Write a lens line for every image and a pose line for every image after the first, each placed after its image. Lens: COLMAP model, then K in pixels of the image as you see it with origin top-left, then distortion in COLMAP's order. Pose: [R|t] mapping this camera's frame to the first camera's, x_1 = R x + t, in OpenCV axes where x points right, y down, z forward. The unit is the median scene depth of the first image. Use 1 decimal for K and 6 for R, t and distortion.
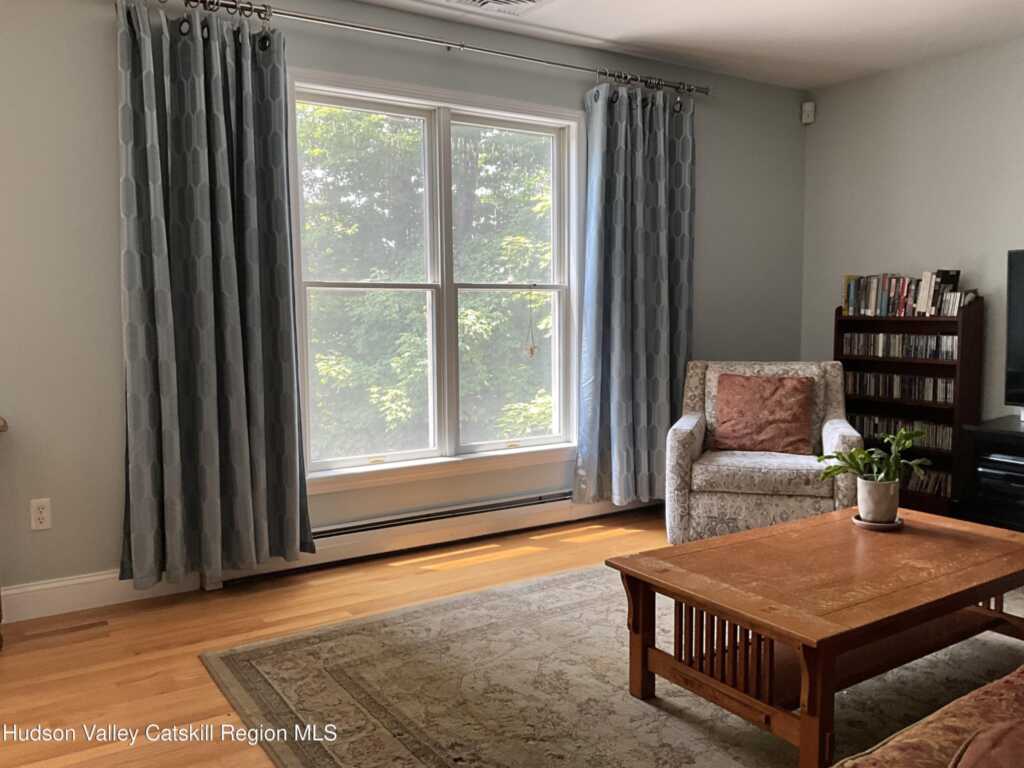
lens RADIAL K [[845.7, 0, 512.0], [0, 845.7, 384.0], [0, 0, 1]] dist [0.116669, -0.232719]
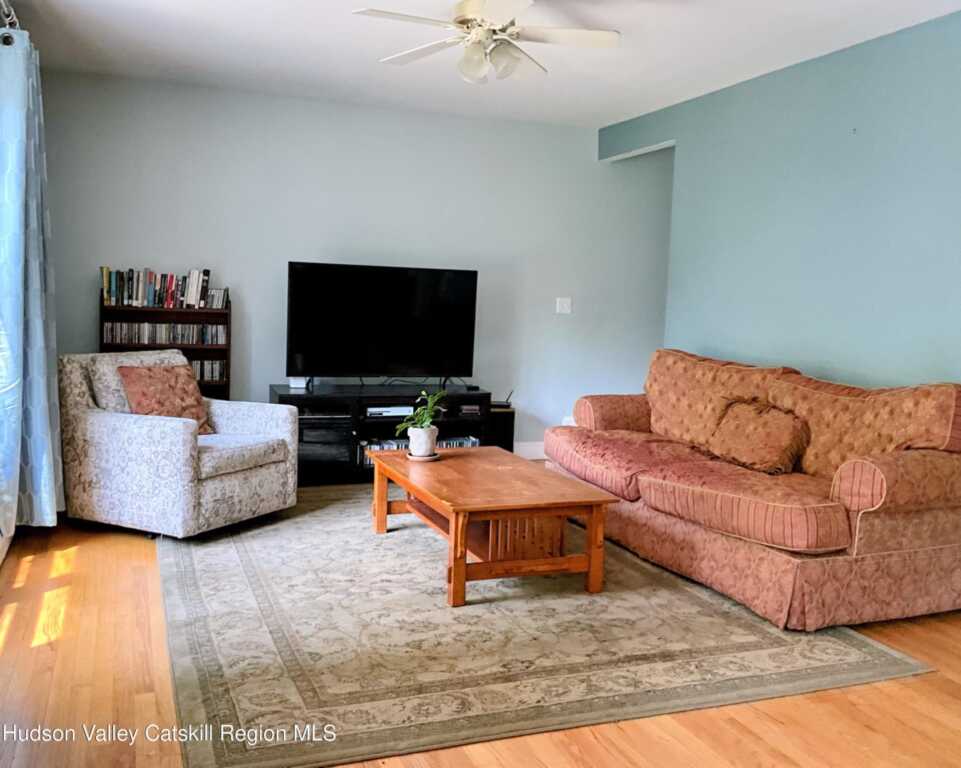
lens RADIAL K [[882.0, 0, 480.5], [0, 882.0, 384.0], [0, 0, 1]] dist [0.106567, -0.185964]
pose [[0.211694, -0.077302, 0.974274, -0.715932], [0.054280, 0.996258, 0.067252, -0.041402], [-0.975828, 0.038647, 0.215098, 0.409198]]
